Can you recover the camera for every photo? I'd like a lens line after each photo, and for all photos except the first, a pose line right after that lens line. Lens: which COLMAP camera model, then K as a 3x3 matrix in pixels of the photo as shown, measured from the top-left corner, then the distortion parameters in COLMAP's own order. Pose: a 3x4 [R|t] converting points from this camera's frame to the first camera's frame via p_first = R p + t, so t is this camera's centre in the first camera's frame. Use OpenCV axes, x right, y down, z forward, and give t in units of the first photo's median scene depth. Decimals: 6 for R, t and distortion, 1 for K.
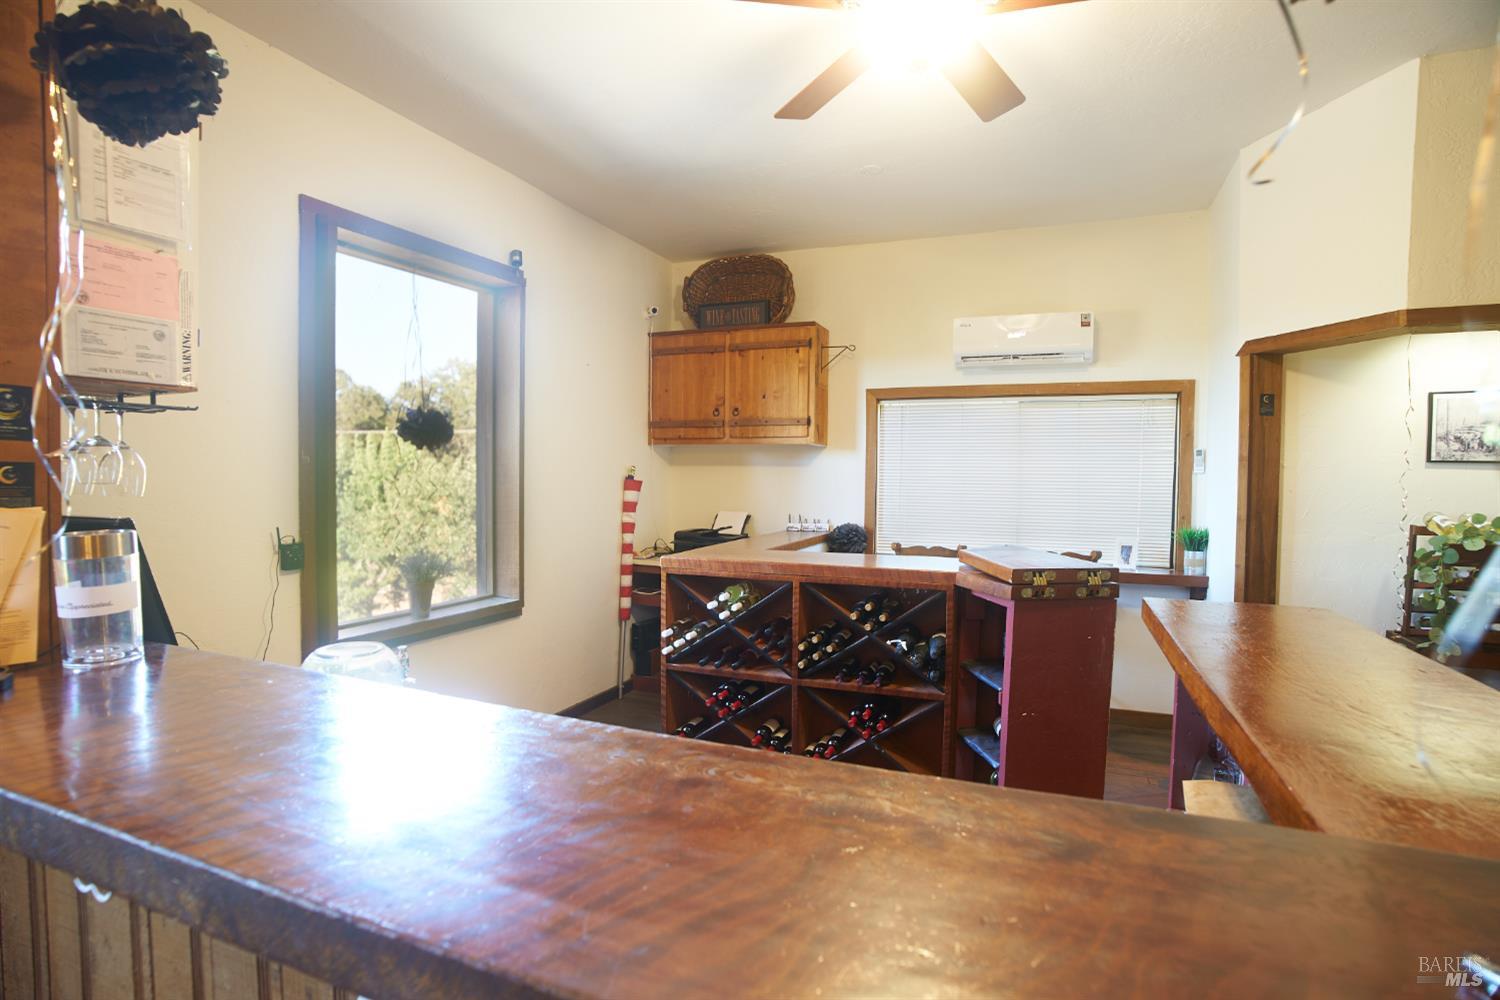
lens RADIAL K [[740.7, 0, 760.6], [0, 740.7, 496.6], [0, 0, 1]] dist [-0.014805, 0.002686]
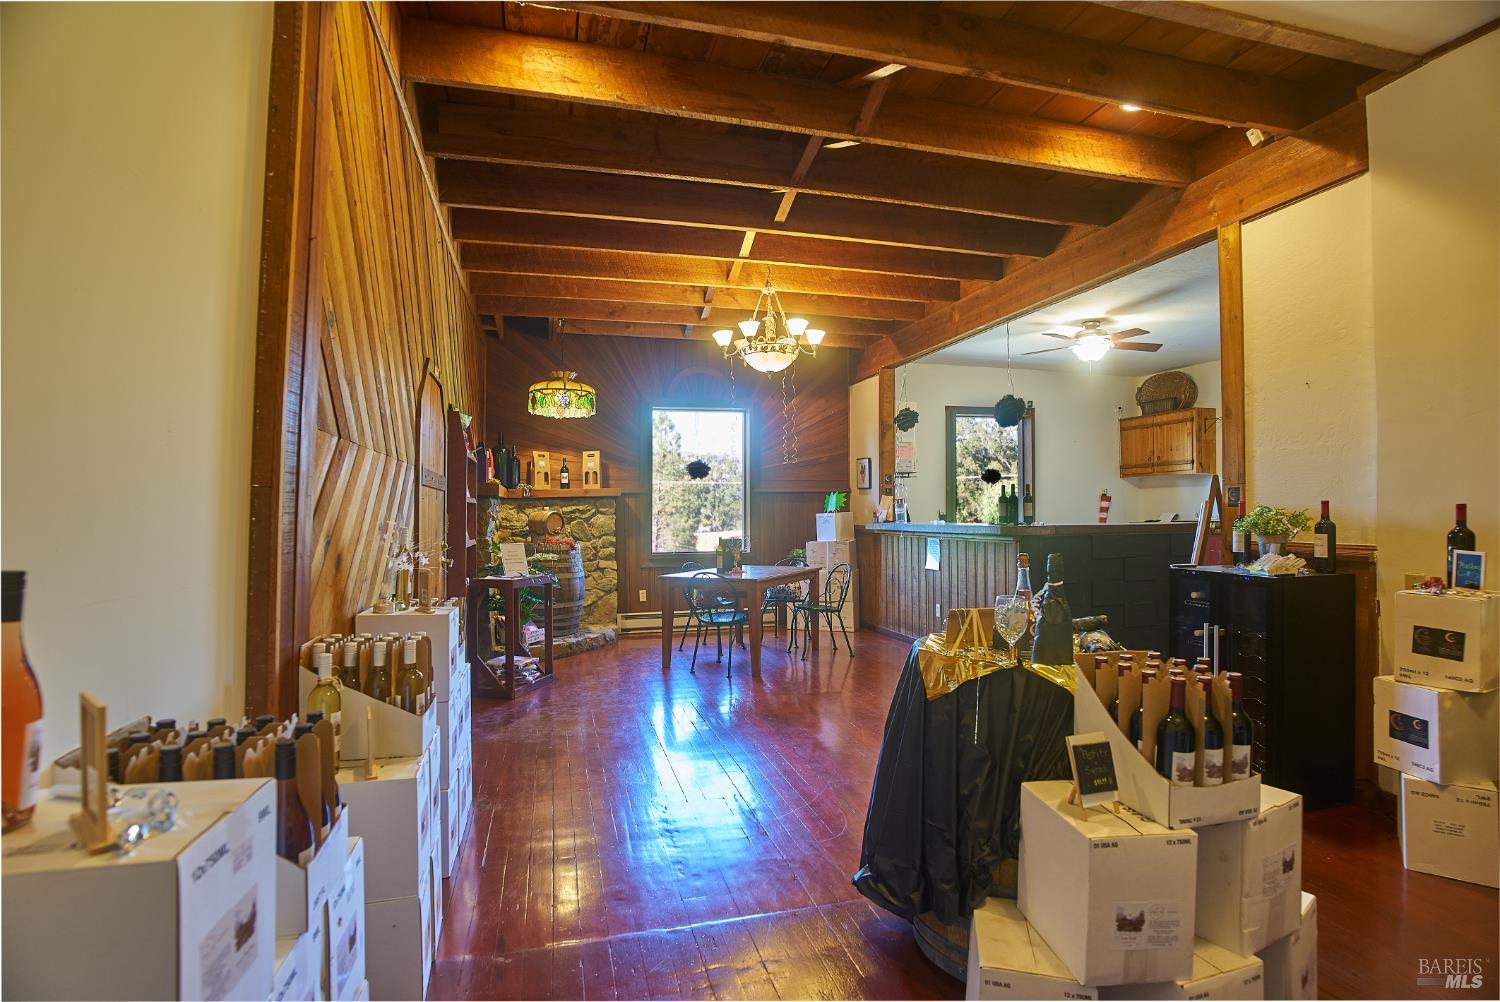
lens RADIAL K [[740.7, 0, 750.9], [0, 740.7, 496.2], [0, 0, 1]] dist [-0.014805, 0.002686]
pose [[0.606227, -0.025210, -0.794892, 0.817181], [-0.019018, 0.998752, -0.046180, 0.086586], [0.795064, 0.043113, 0.604991, -0.940154]]
